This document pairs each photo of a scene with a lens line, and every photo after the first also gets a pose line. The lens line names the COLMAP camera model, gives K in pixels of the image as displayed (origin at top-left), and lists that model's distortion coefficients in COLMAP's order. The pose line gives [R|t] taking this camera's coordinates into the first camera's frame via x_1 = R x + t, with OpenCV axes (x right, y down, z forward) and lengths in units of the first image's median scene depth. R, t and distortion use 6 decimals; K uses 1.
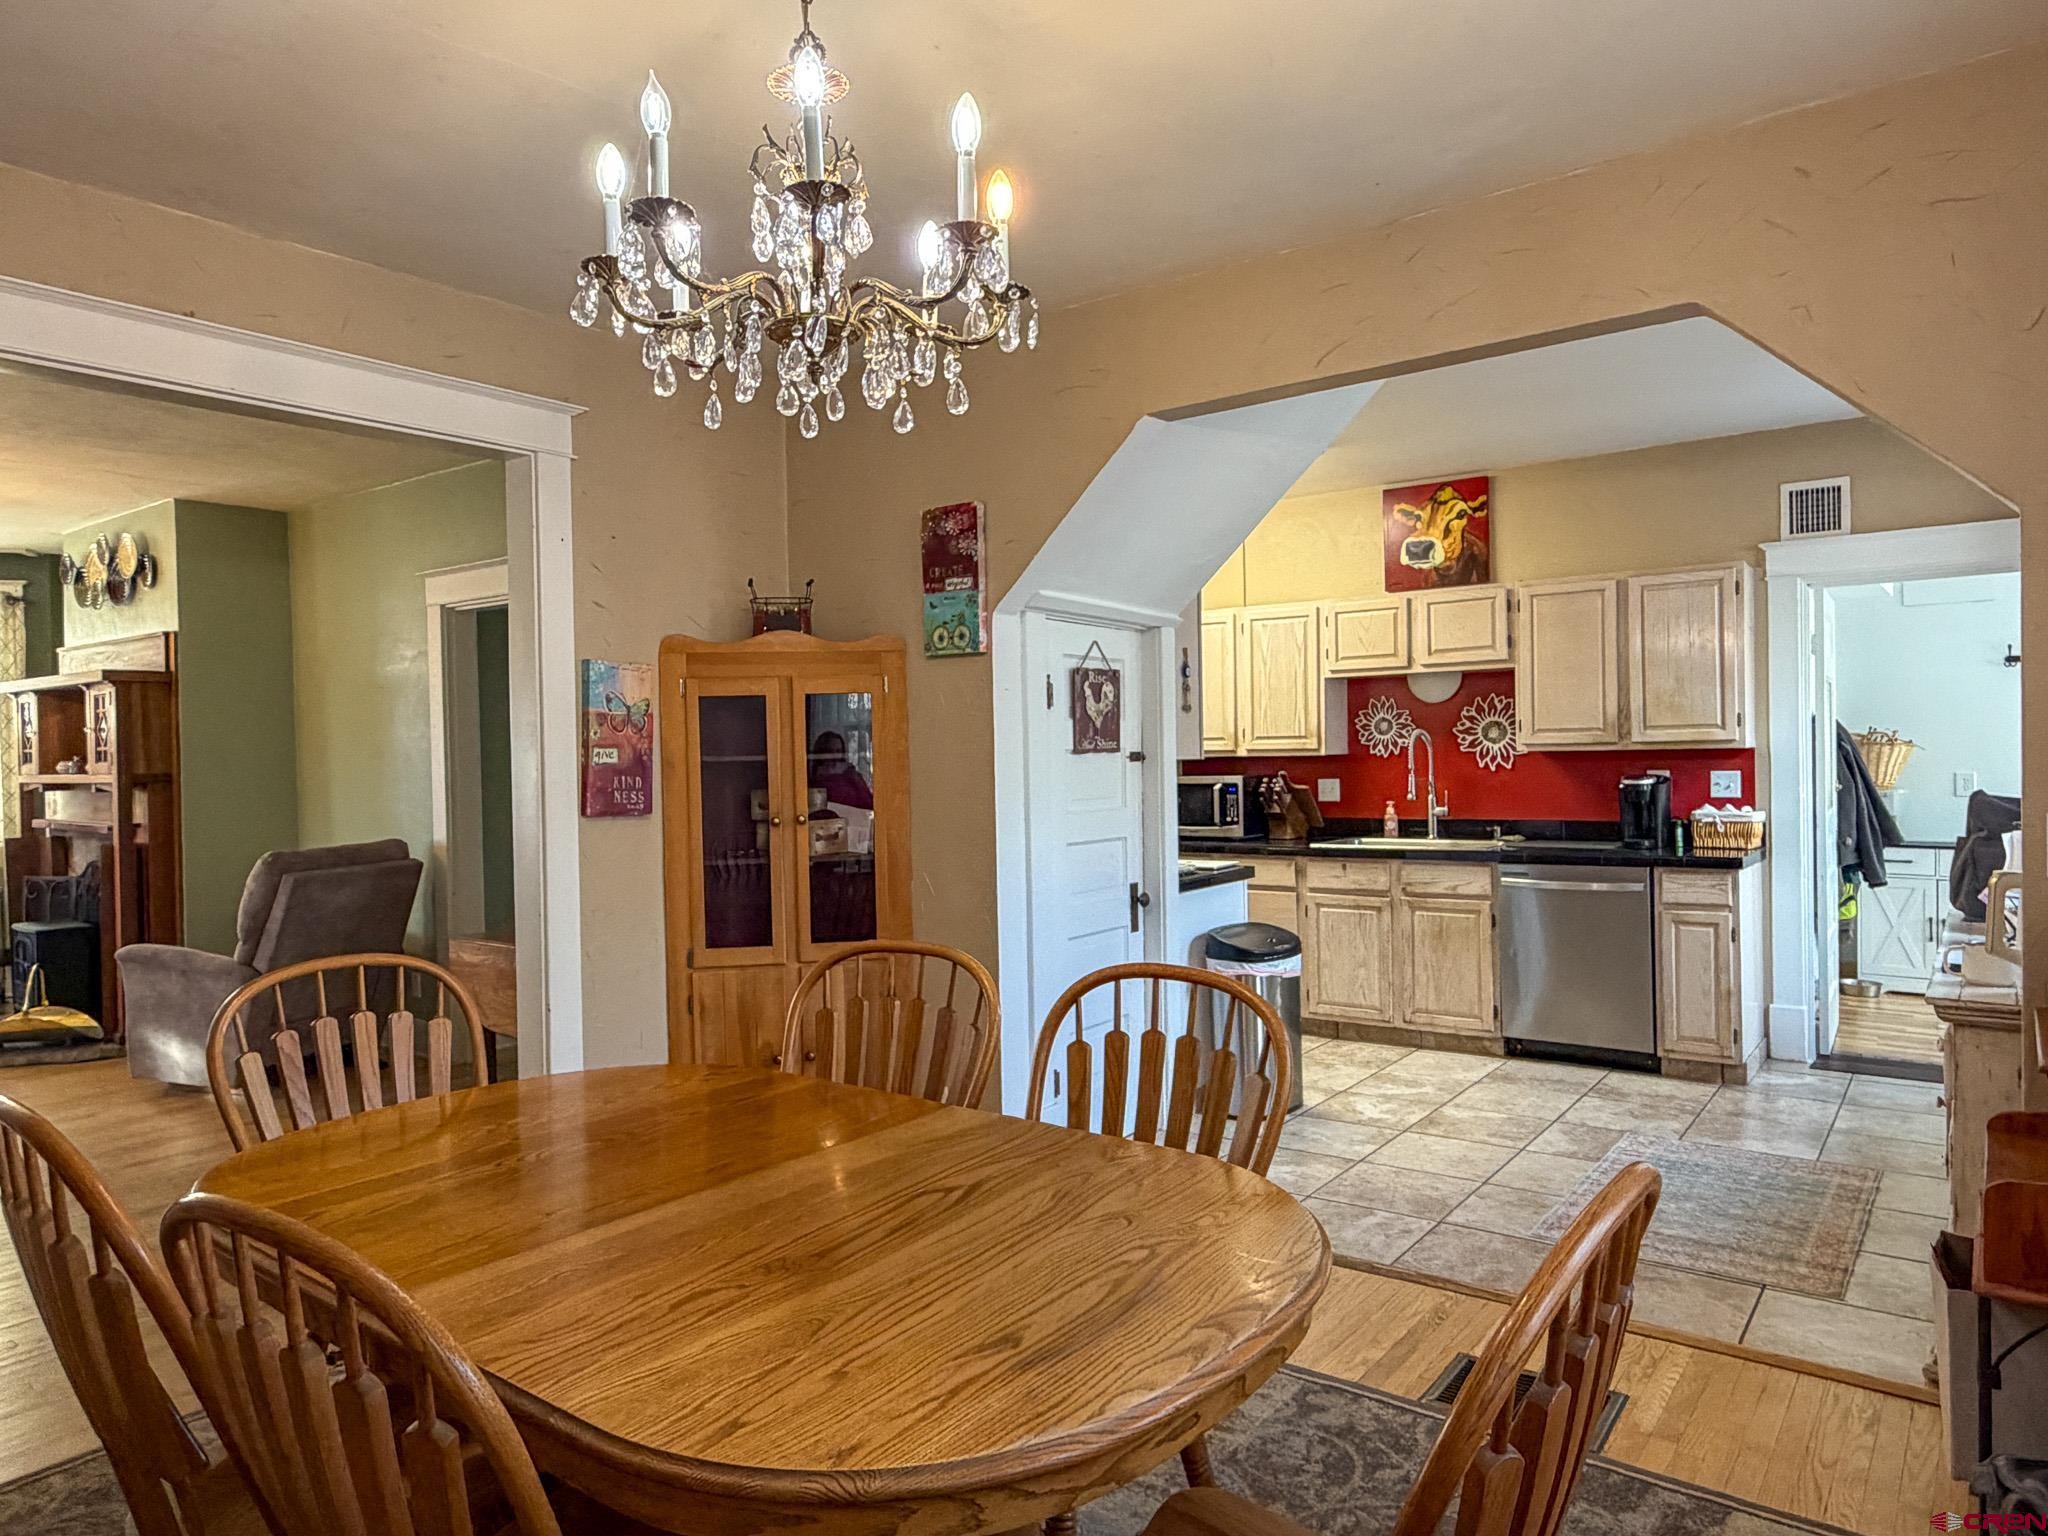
lens RADIAL K [[1312.2, 0, 1023.0], [0, 1312.2, 774.2], [0, 0, 1]] dist [0.004717, 0.001839]
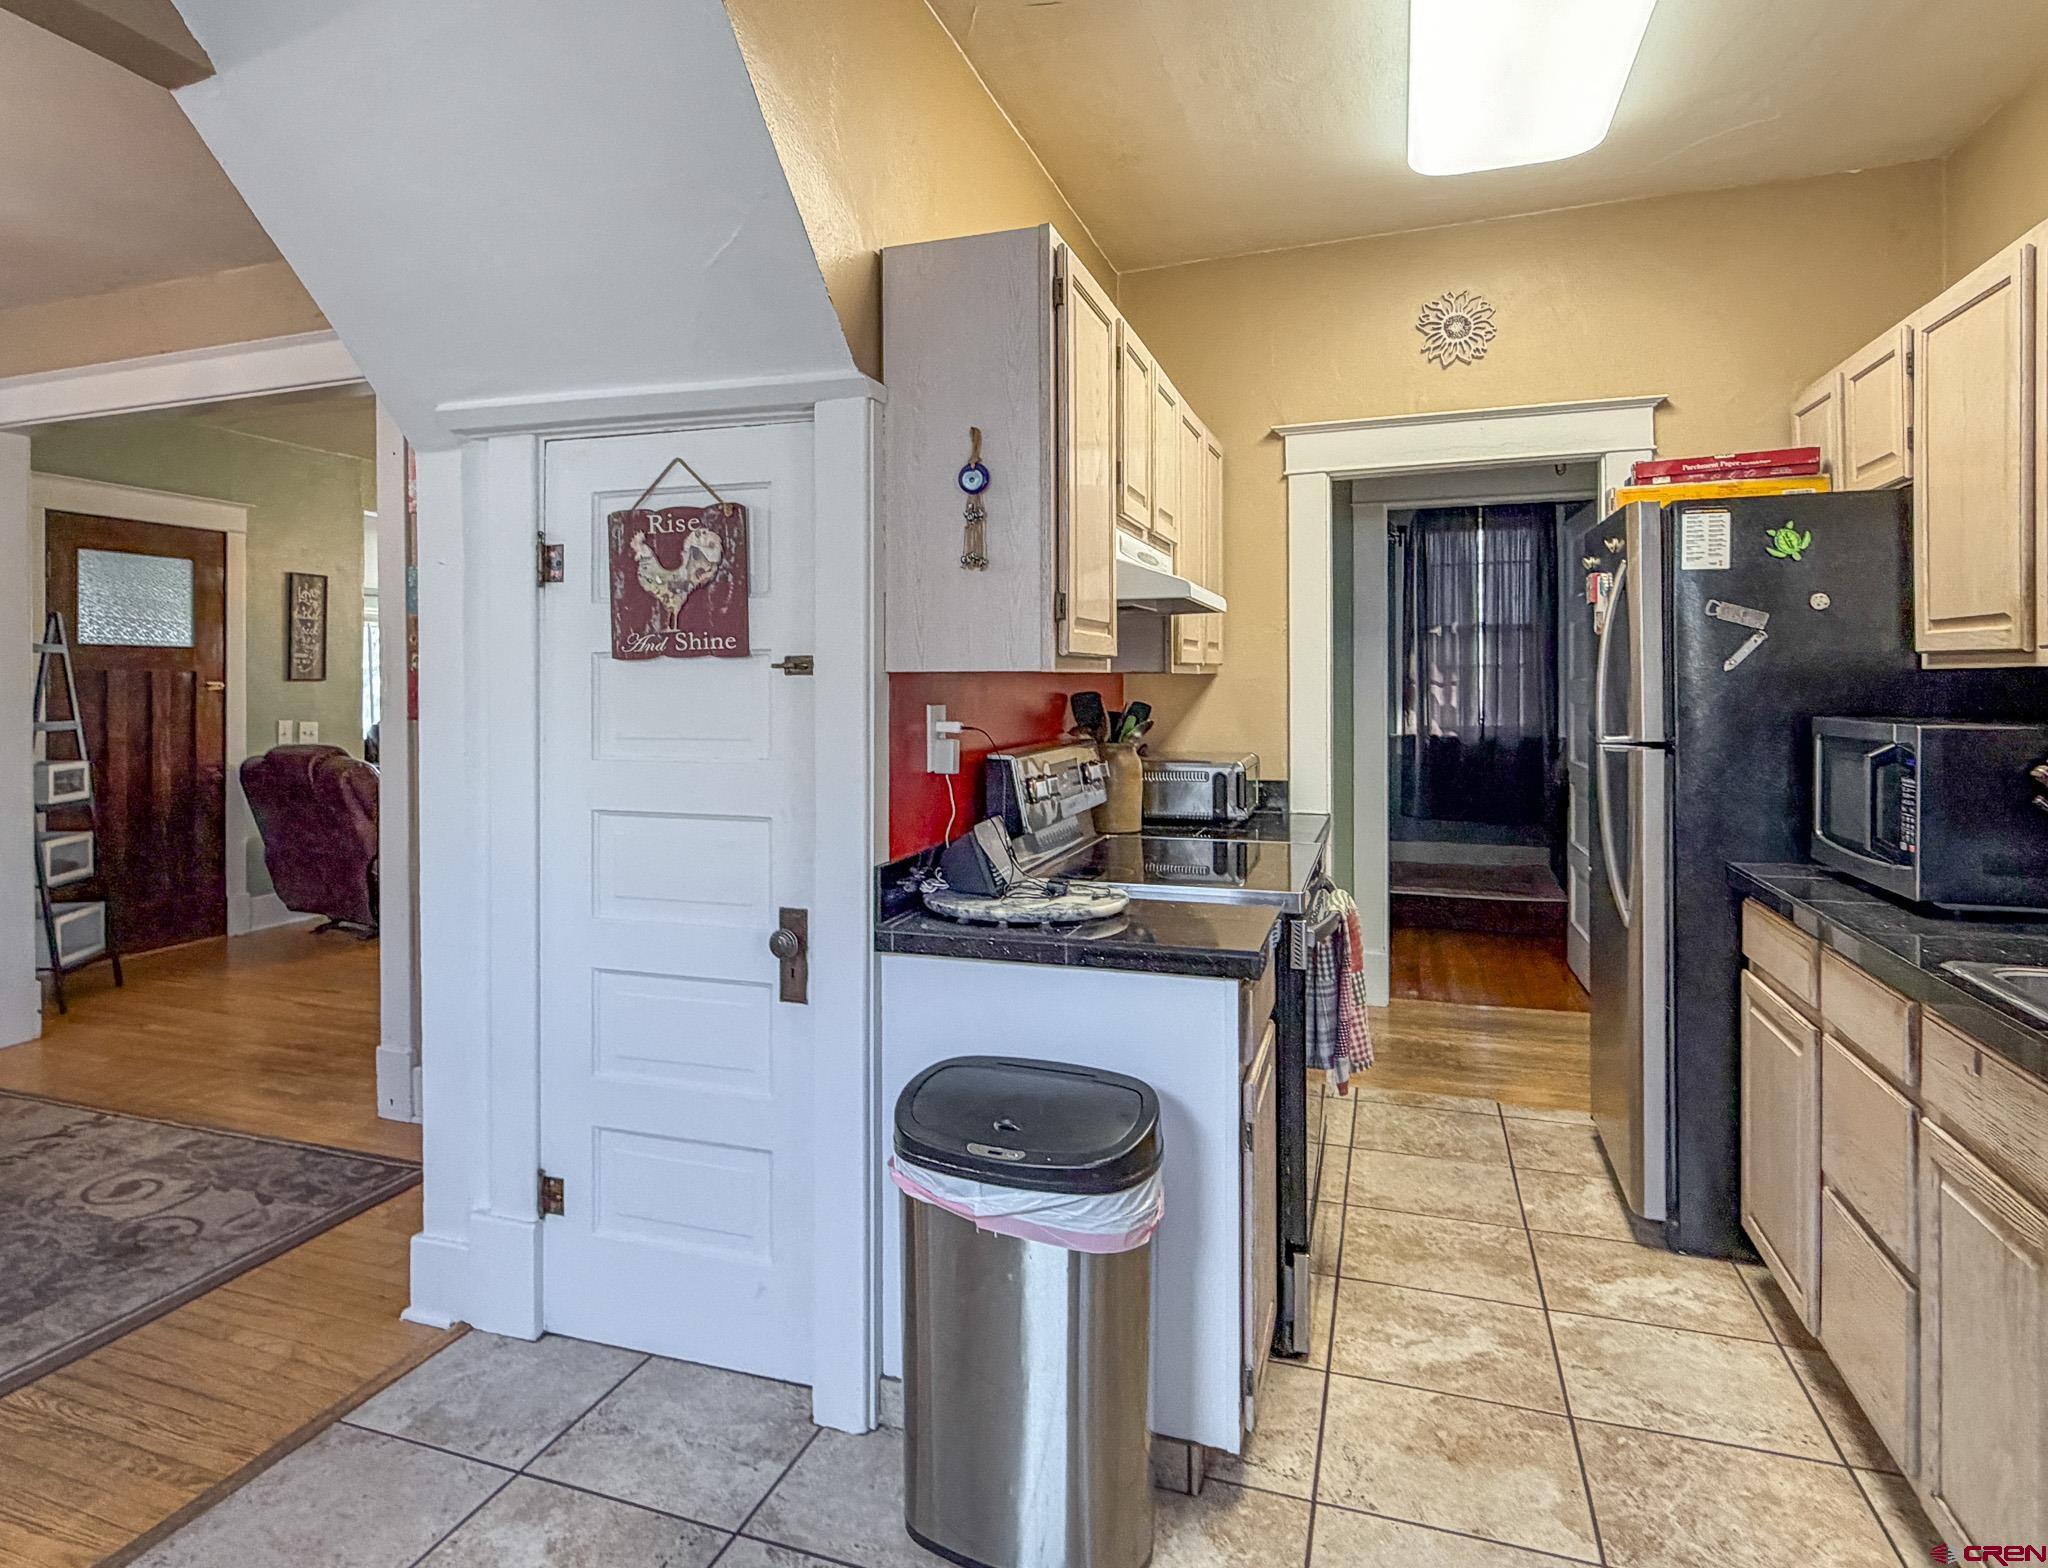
lens RADIAL K [[1237.1, 0, 865.5], [0, 1237.1, 684.4], [0, 0, 1]] dist [-0.013966, 0.002569]
pose [[0.251144, 0.023112, -0.967674, 0.446556], [-0.017700, 0.999657, 0.019282, -0.012540], [0.967788, 0.012285, 0.251467, 0.716754]]
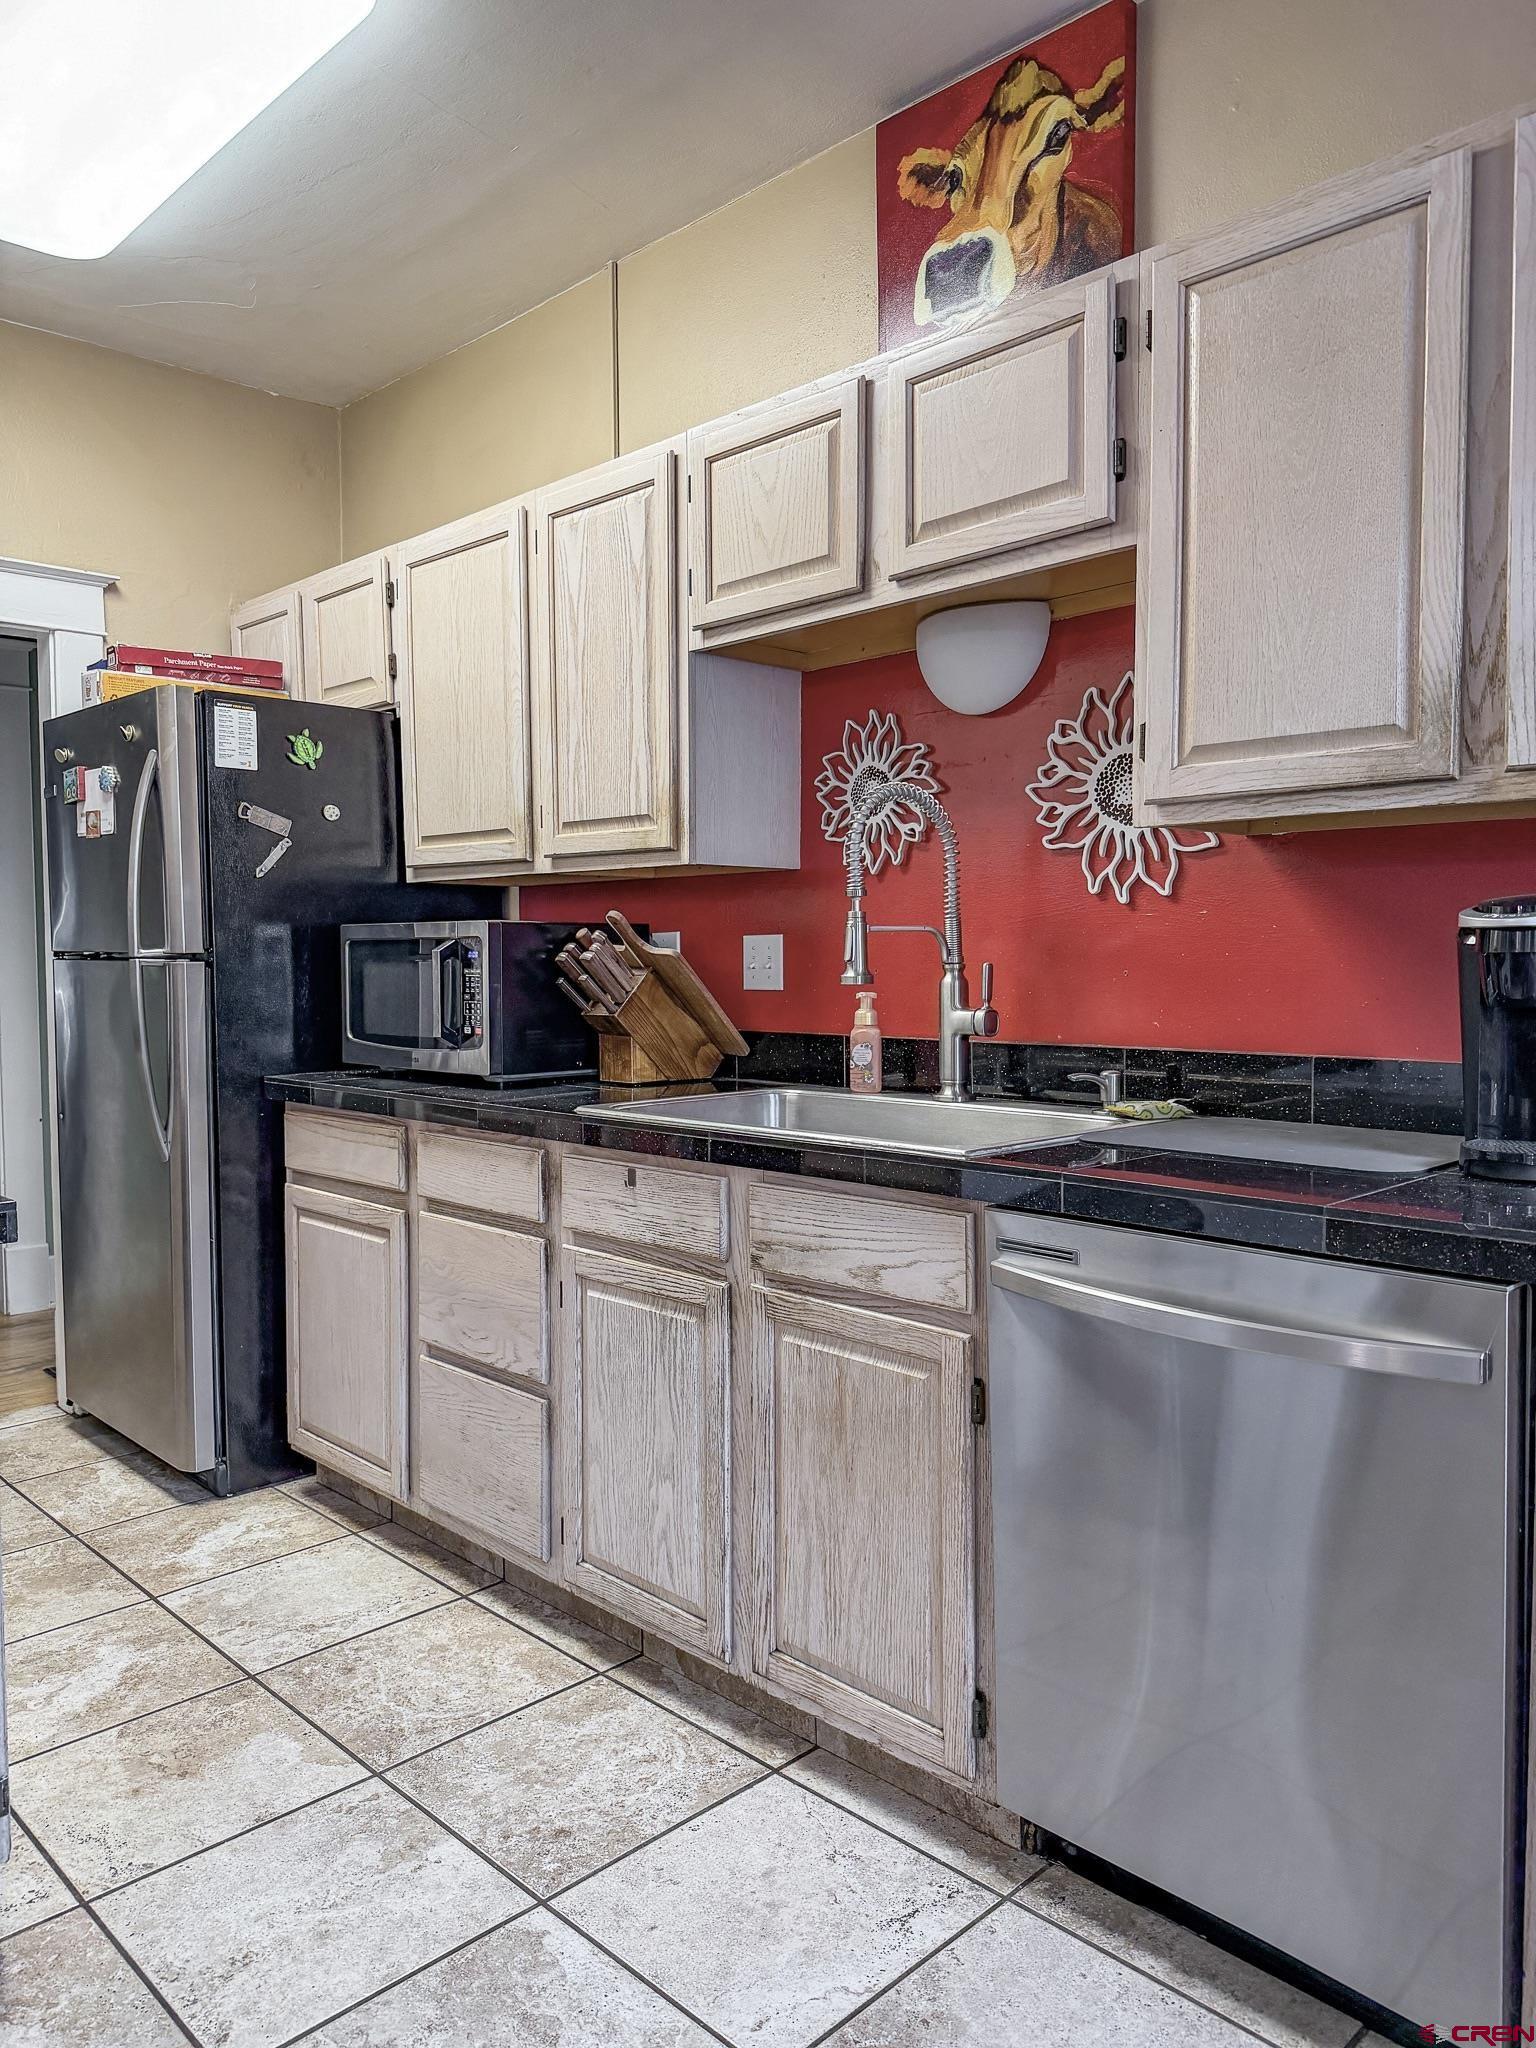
lens RADIAL K [[1500.9, 0, 756.1], [0, 1500.9, 1031.7], [0, 0, 1]] dist [0.036652, -0.028467]
pose [[0.989204, 0.023830, -0.144596, 0.336367], [-0.018983, 0.999214, 0.034811, 0.019251], [0.145312, -0.031690, 0.988878, 0.632148]]
